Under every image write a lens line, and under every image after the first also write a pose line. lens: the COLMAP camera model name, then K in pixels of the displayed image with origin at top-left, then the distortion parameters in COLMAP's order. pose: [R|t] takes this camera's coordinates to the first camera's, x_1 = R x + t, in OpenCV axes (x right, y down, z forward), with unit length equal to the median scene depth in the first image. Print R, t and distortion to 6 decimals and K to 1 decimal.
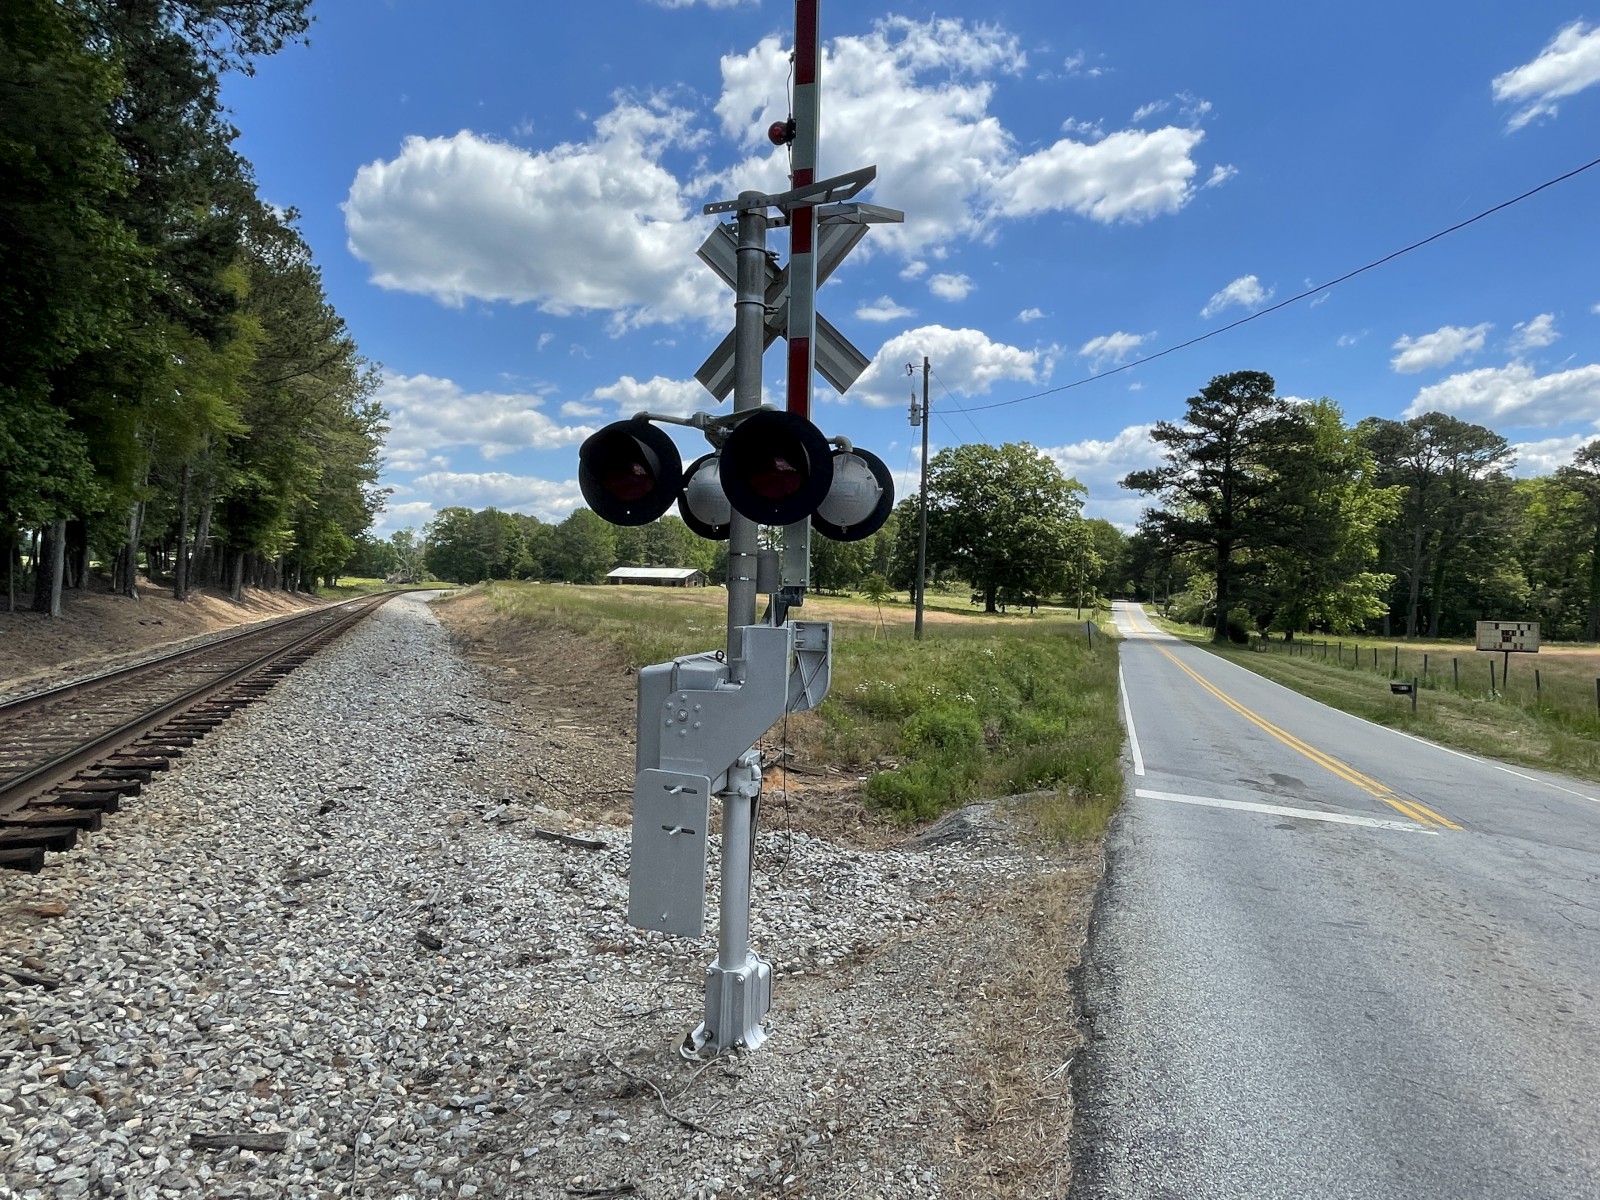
lens RADIAL K [[869.1, 0, 800.0], [0, 869.1, 600.0], [0, 0, 1]] dist [-0.001770, -0.001693]
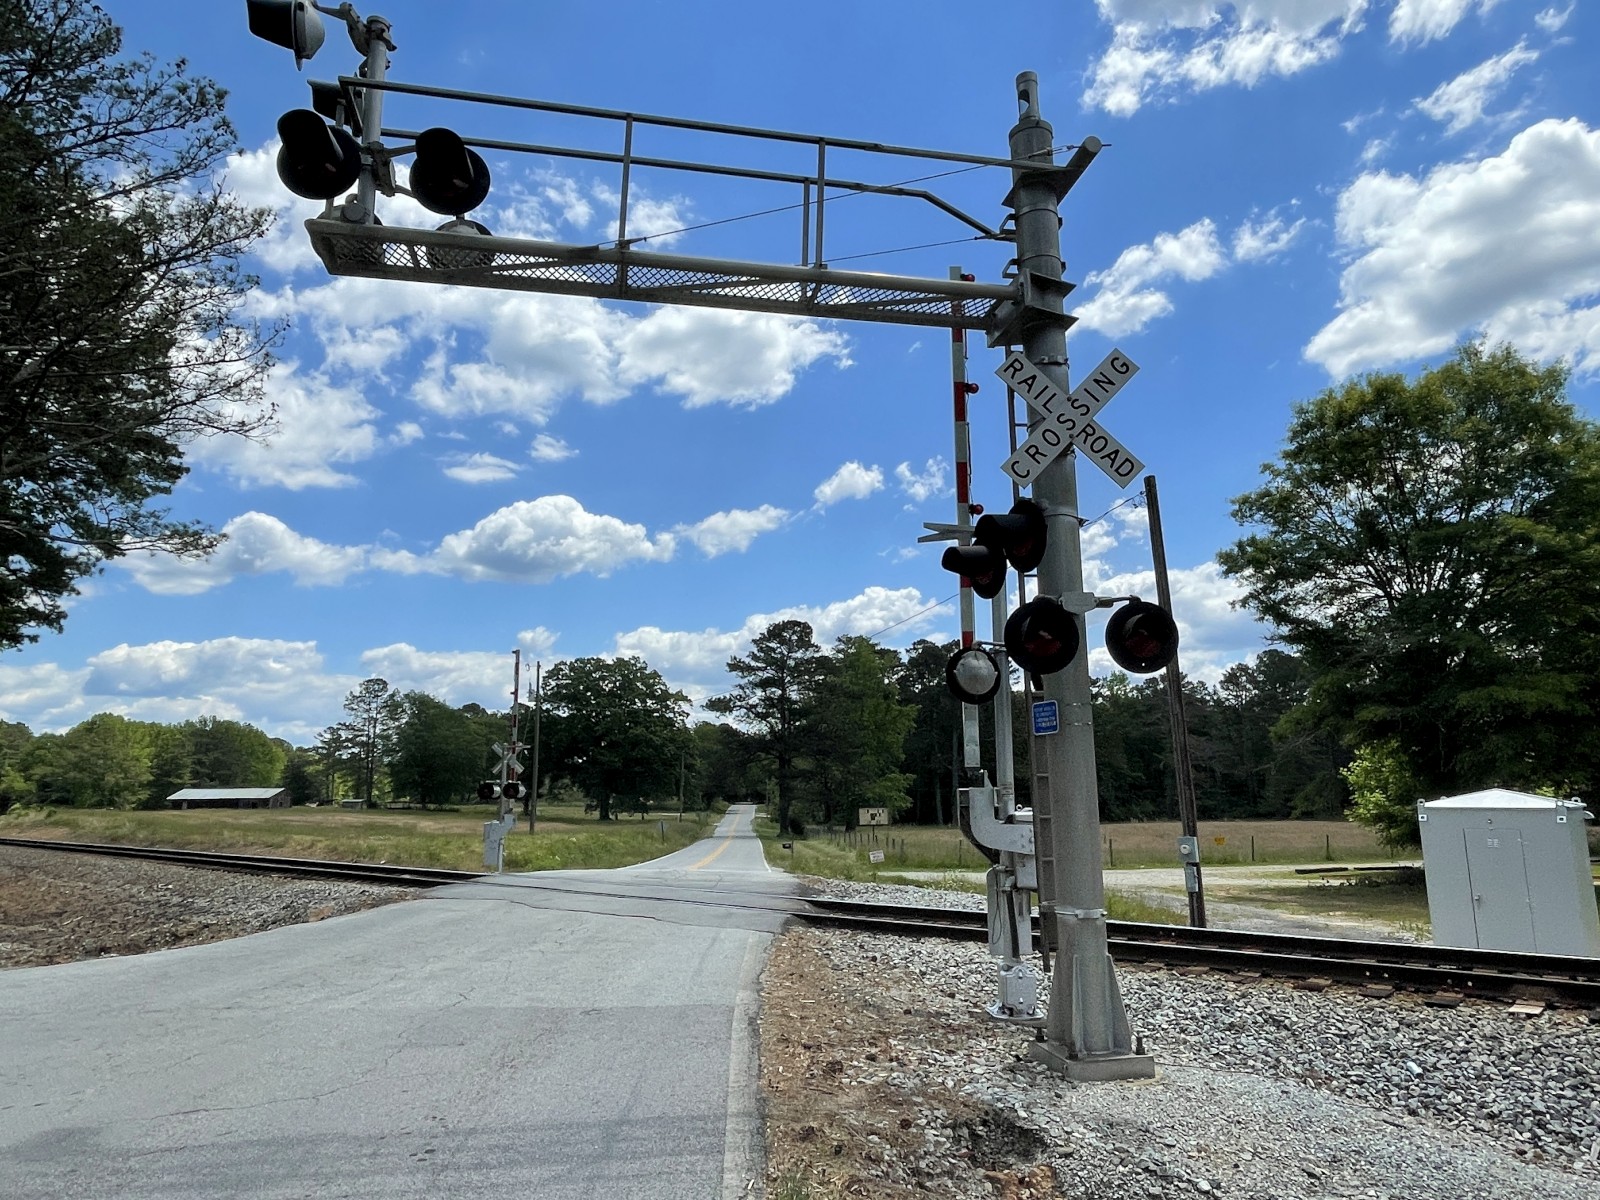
lens RADIAL K [[1016.4, 0, 804.3], [0, 1016.4, 604.4], [0, 0, 1]] dist [0.004213, 0.001448]
pose [[0.923255, 0.033922, 0.382688, -0.030208], [0.042258, 0.981084, -0.188912, 0.000534], [-0.381858, 0.190585, 0.904357, -0.221495]]
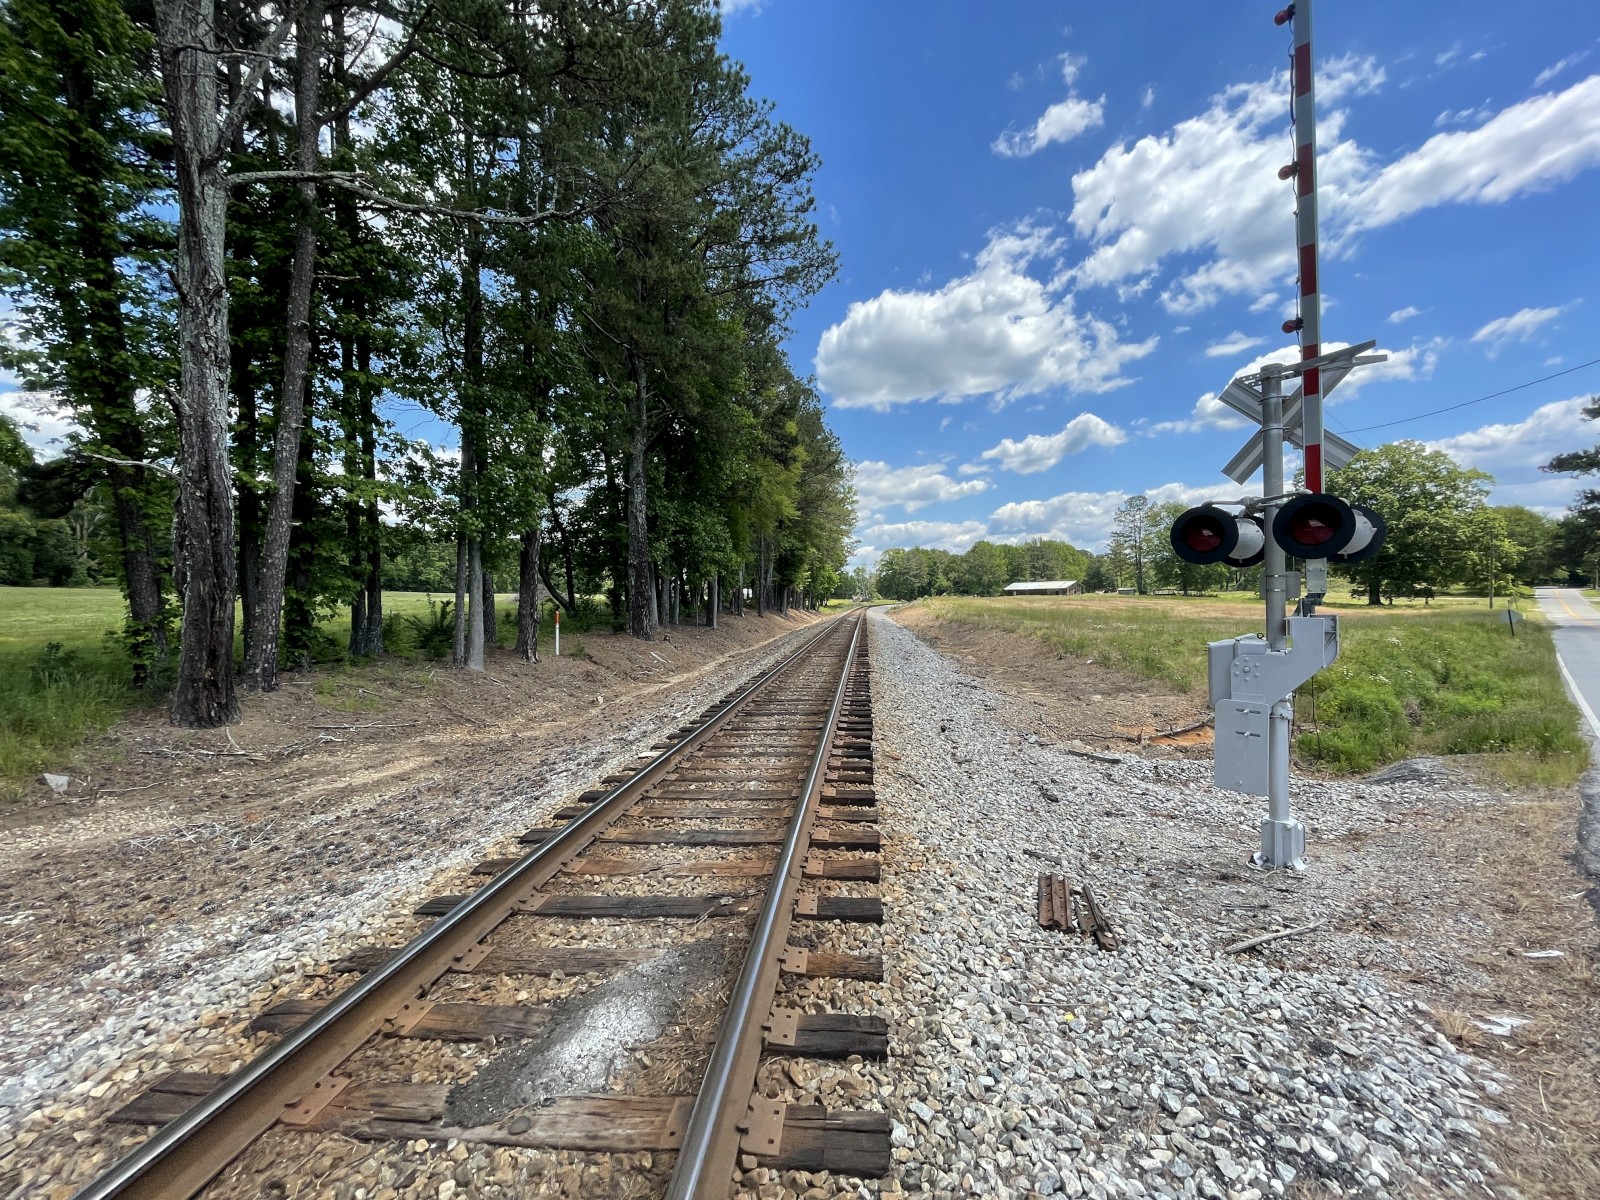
lens RADIAL K [[639.6, 0, 815.3], [0, 639.6, 600.4], [0, 0, 1]] dist [0.010907, -0.004584]
pose [[0.879065, -0.044634, -0.474608, -0.008884], [0.038716, 0.999003, -0.022241, -0.000393], [0.475128, 0.001177, 0.879916, -0.018061]]
